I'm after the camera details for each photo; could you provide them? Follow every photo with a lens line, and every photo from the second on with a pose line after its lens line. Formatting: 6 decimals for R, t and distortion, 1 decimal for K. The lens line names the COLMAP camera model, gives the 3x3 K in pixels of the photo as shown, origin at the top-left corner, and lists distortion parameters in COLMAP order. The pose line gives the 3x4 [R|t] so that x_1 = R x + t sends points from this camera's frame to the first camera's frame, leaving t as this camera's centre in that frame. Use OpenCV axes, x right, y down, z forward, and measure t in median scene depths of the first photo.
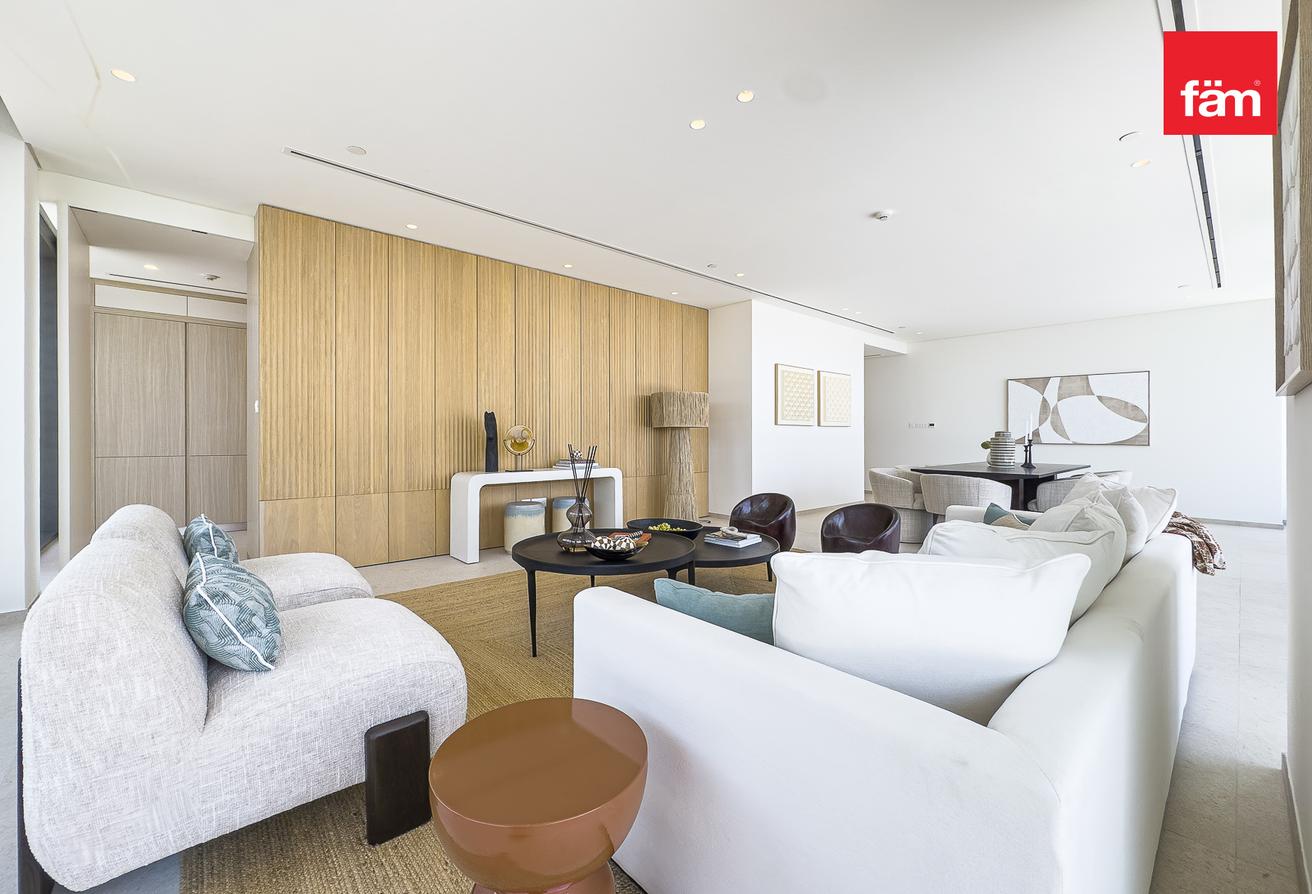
lens RADIAL K [[529.8, 0, 663.8], [0, 529.8, 428.1], [0, 0, 1]] dist [-0.002872, 0.000089]
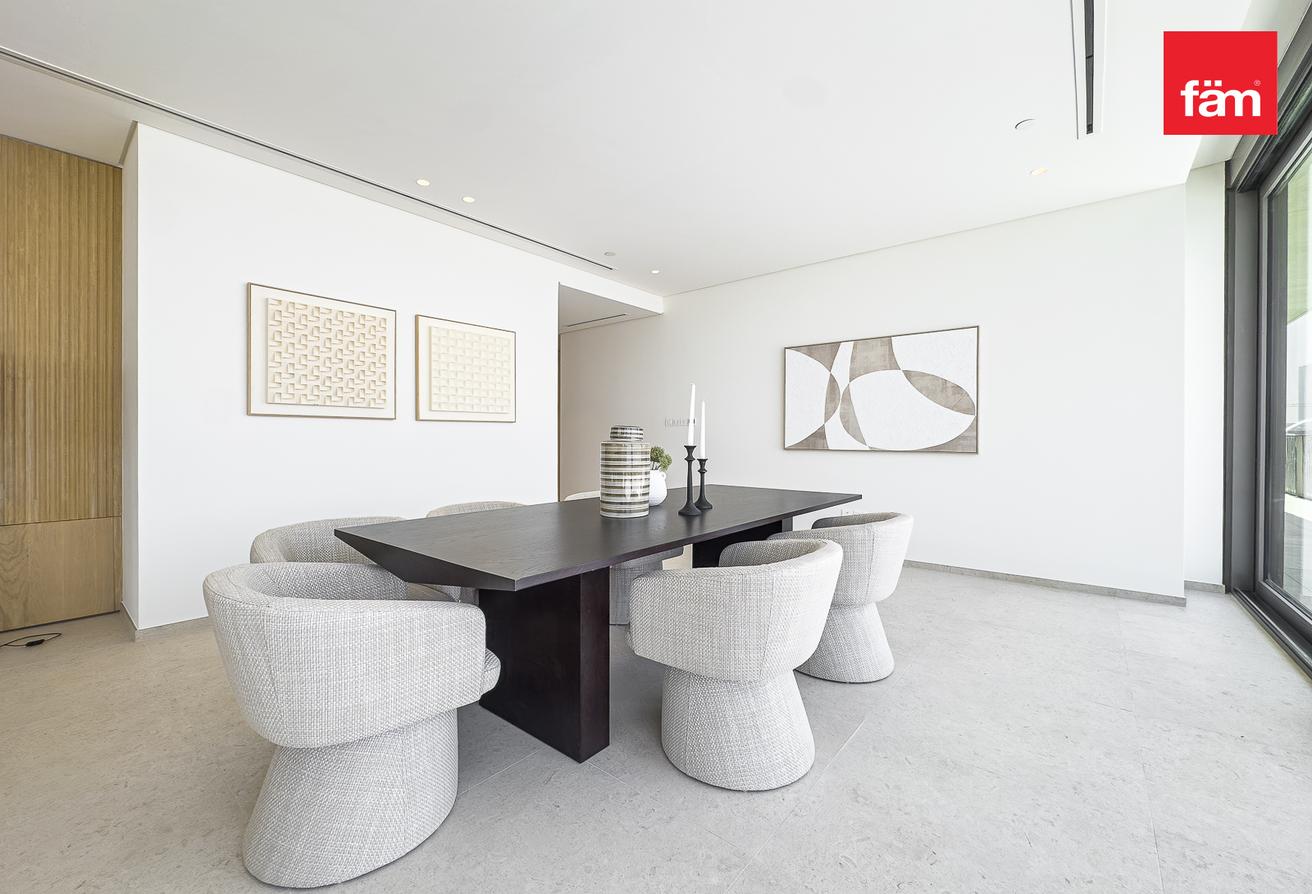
lens RADIAL K [[529.8, 0, 657.4], [0, 529.8, 439.7], [0, 0, 1]] dist [-0.002872, 0.000089]
pose [[0.989576, -0.002965, 0.143984, 0.450536], [0.000550, 0.999859, 0.016812, 0.007179], [-0.144014, -0.016557, 0.989437, 0.438923]]
